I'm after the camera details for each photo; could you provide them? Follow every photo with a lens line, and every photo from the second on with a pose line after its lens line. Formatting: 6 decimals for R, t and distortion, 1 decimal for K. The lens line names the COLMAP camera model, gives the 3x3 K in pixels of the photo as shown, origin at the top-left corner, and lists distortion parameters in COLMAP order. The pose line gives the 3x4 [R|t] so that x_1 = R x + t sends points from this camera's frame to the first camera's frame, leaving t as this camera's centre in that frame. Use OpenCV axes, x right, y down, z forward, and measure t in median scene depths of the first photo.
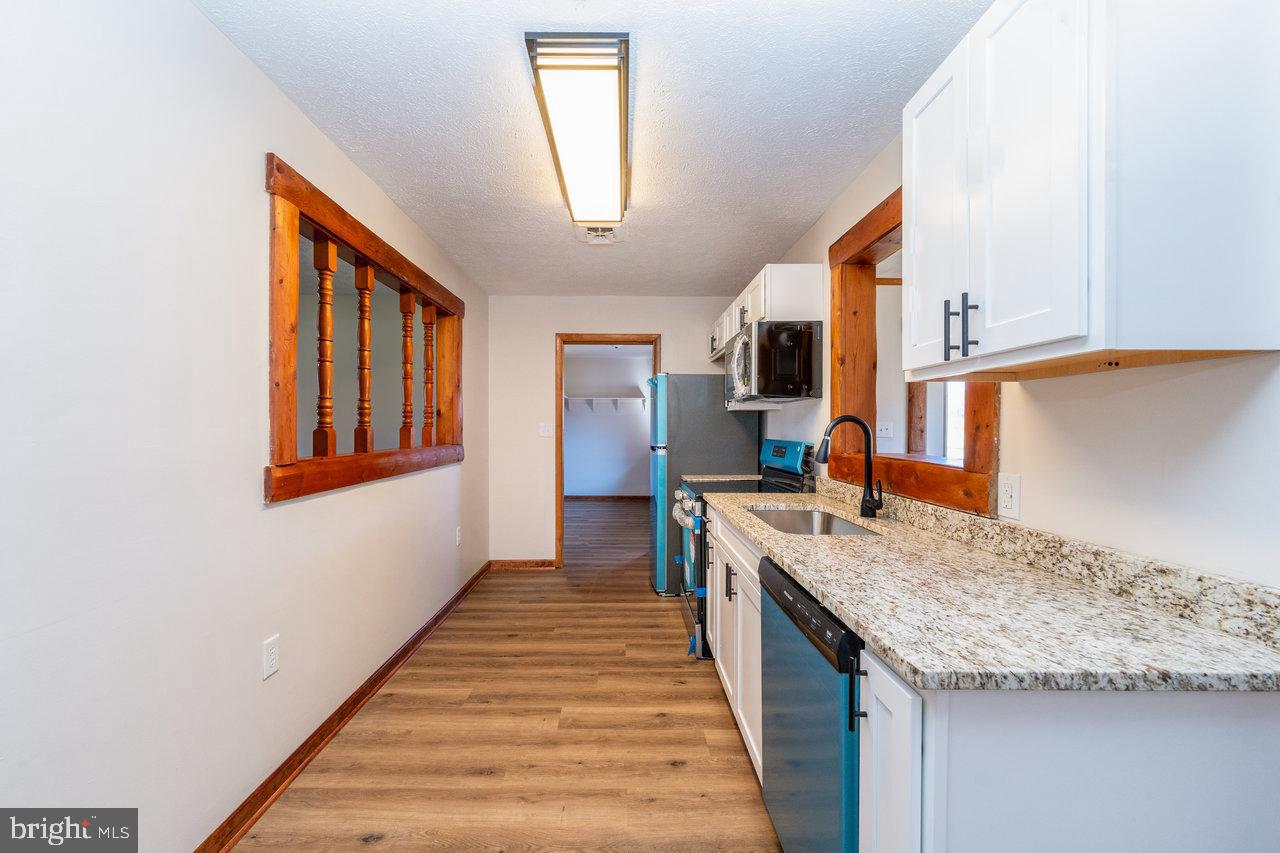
lens RADIAL K [[536.5, 0, 630.5], [0, 536.5, 428.9], [0, 0, 1]] dist [0.001037, -0.000246]
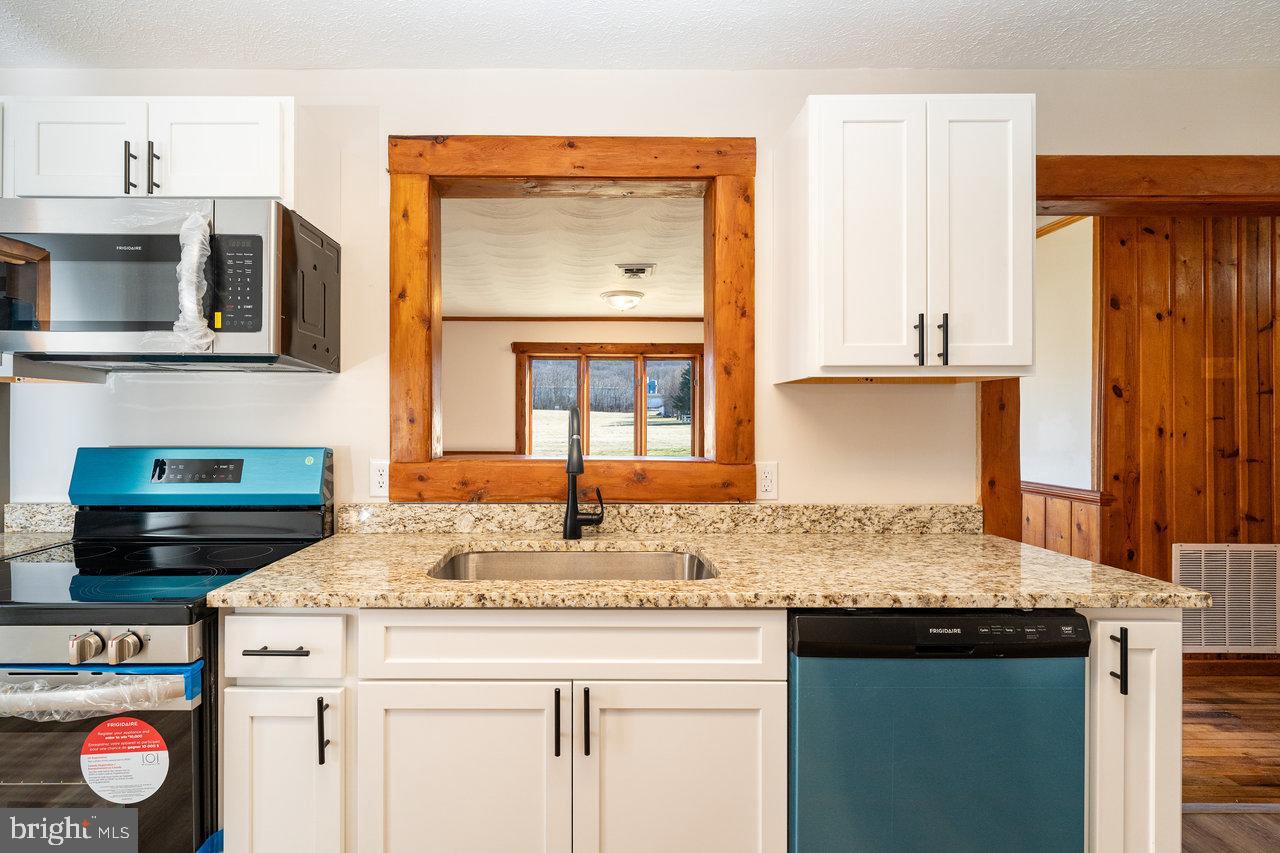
lens RADIAL K [[536.5, 0, 632.7], [0, 536.5, 418.4], [0, 0, 1]] dist [0.001037, -0.000246]
pose [[0.010847, -0.001437, 0.999940, -0.498100], [0.002436, 0.999996, 0.001411, -0.013948], [-0.999938, 0.002421, 0.010851, 1.380140]]
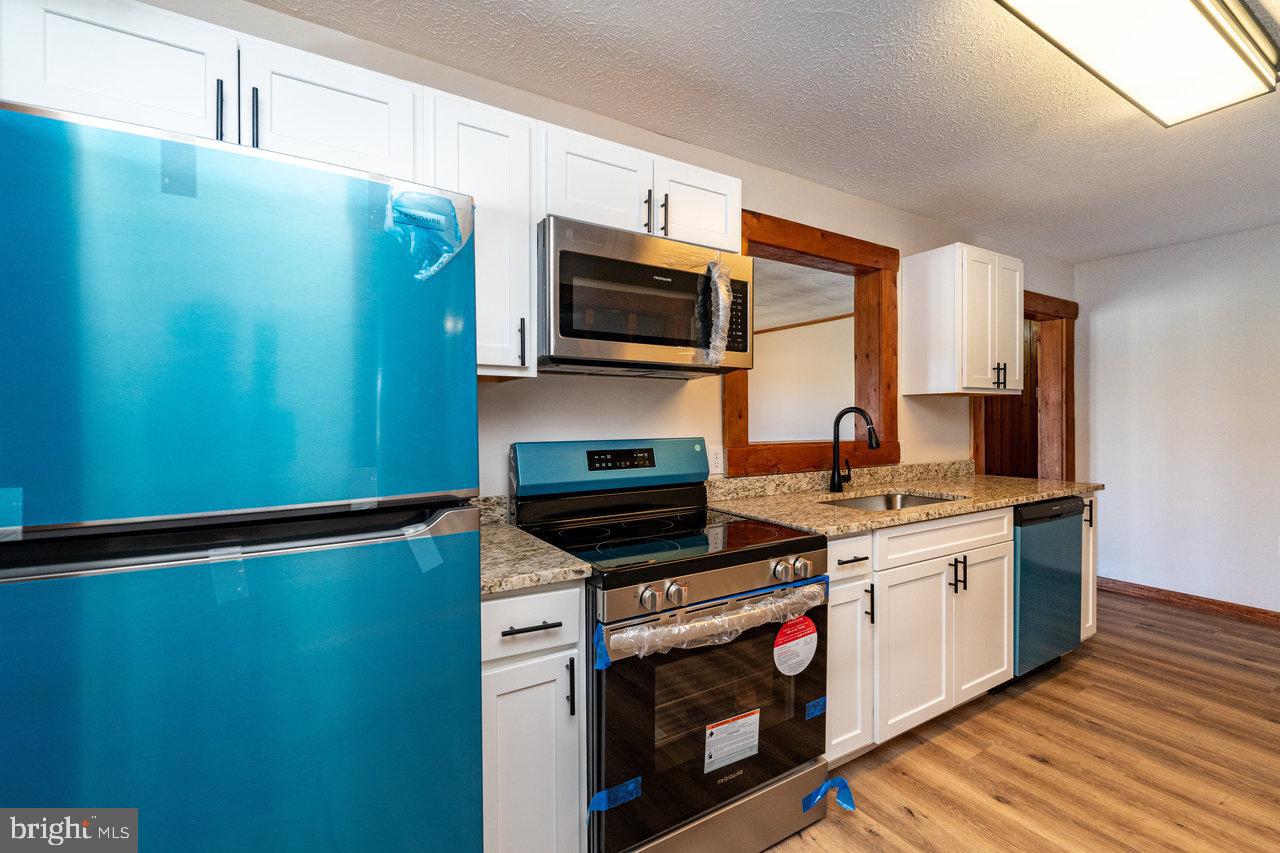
lens RADIAL K [[487.8, 0, 653.2], [0, 487.8, 425.1], [0, 0, 1]] dist [-0.008622, -0.000014]
pose [[-0.460037, -0.014219, 0.887786, -0.510743], [0.006826, 0.999786, 0.019550, -0.014485], [-0.887873, 0.015054, -0.459842, 2.850063]]
